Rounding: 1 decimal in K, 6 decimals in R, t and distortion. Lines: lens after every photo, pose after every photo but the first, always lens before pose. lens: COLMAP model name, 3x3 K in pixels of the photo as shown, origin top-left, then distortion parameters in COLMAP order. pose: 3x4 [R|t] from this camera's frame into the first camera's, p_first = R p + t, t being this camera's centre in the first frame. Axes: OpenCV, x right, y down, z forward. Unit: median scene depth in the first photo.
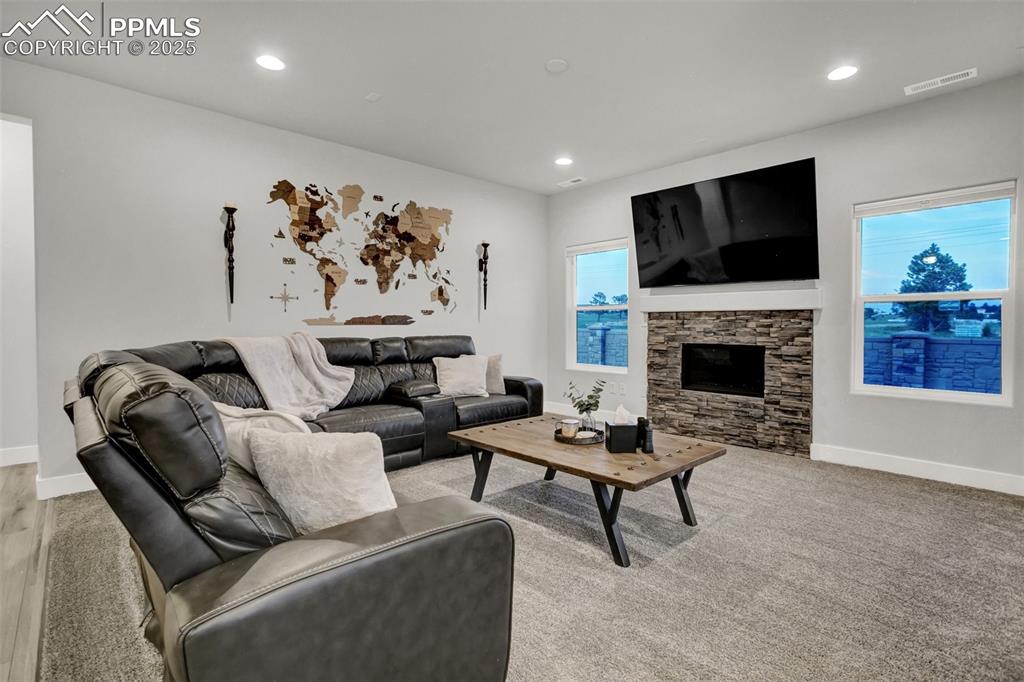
lens RADIAL K [[487.2, 0, 500.3], [0, 487.2, 328.5], [0, 0, 1]] dist [-0.020111, 0.008236]
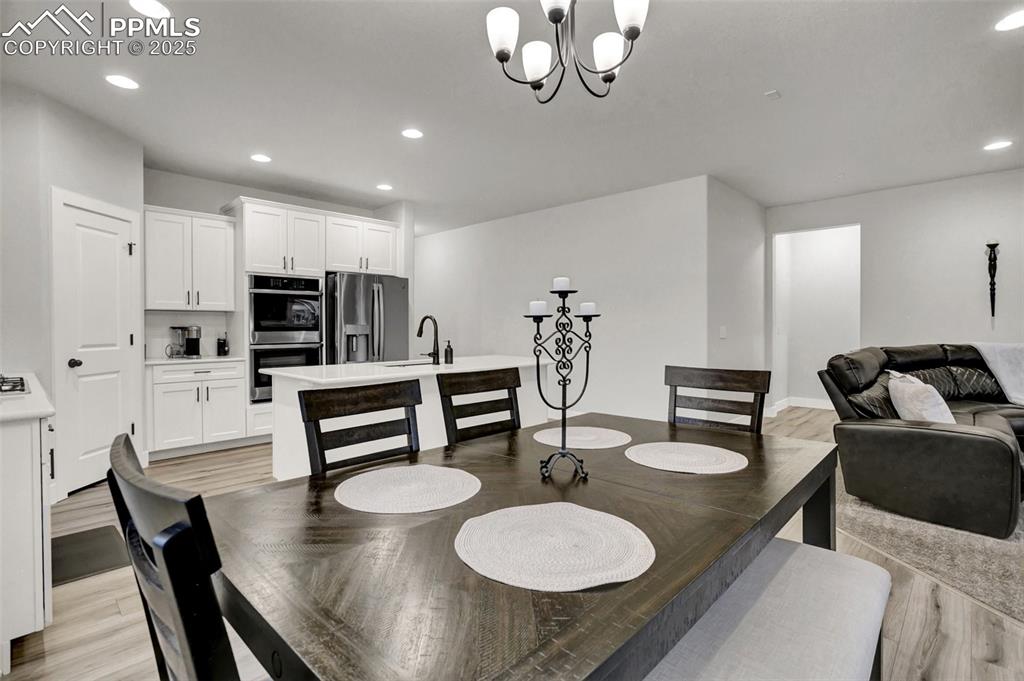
lens RADIAL K [[487.2, 0, 507.7], [0, 487.2, 339.4], [0, 0, 1]] dist [-0.020111, 0.008236]
pose [[0.071335, 0.022220, -0.997205, 0.532087], [-0.005315, 0.999746, 0.021897, -0.010246], [0.997438, 0.003738, 0.071435, -0.325914]]
